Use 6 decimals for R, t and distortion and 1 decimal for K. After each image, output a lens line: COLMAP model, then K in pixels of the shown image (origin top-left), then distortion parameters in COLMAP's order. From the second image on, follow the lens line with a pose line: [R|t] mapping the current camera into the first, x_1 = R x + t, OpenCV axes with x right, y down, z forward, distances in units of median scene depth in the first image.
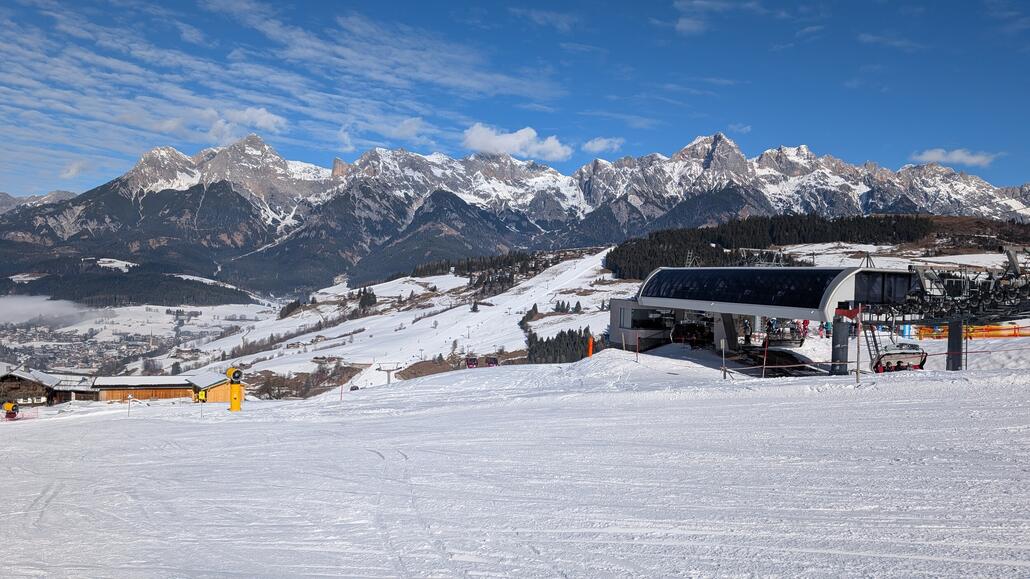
lens RADIAL K [[752.5, 0, 513.6], [0, 752.5, 287.7], [0, 0, 1]] dist [0.014643, -0.004799]
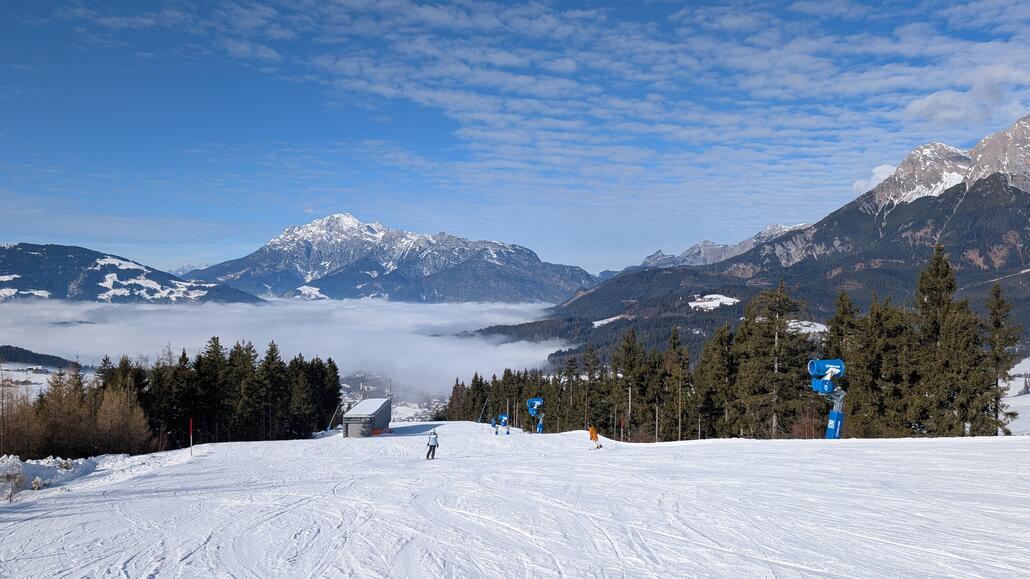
lens RADIAL K [[752.5, 0, 516.8], [0, 752.5, 291.8], [0, 0, 1]] dist [0.014643, -0.004799]
pose [[0.488669, -0.018768, -0.872267, 0.009388], [-0.004322, 0.999704, -0.023931, -0.013655], [0.872458, 0.015465, 0.488444, 0.270900]]
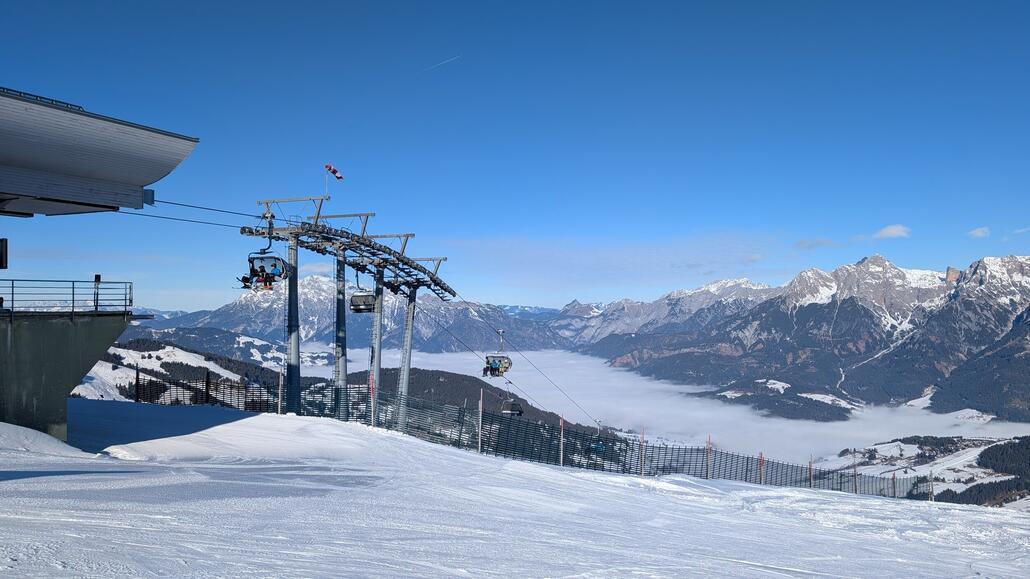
lens RADIAL K [[752.5, 0, 511.0], [0, 752.5, 291.6], [0, 0, 1]] dist [0.014643, -0.004799]
pose [[0.669637, -0.047068, -0.741196, 0.210158], [0.023238, 0.998829, -0.042434, -0.108410], [0.742325, 0.011191, 0.669946, -0.361961]]
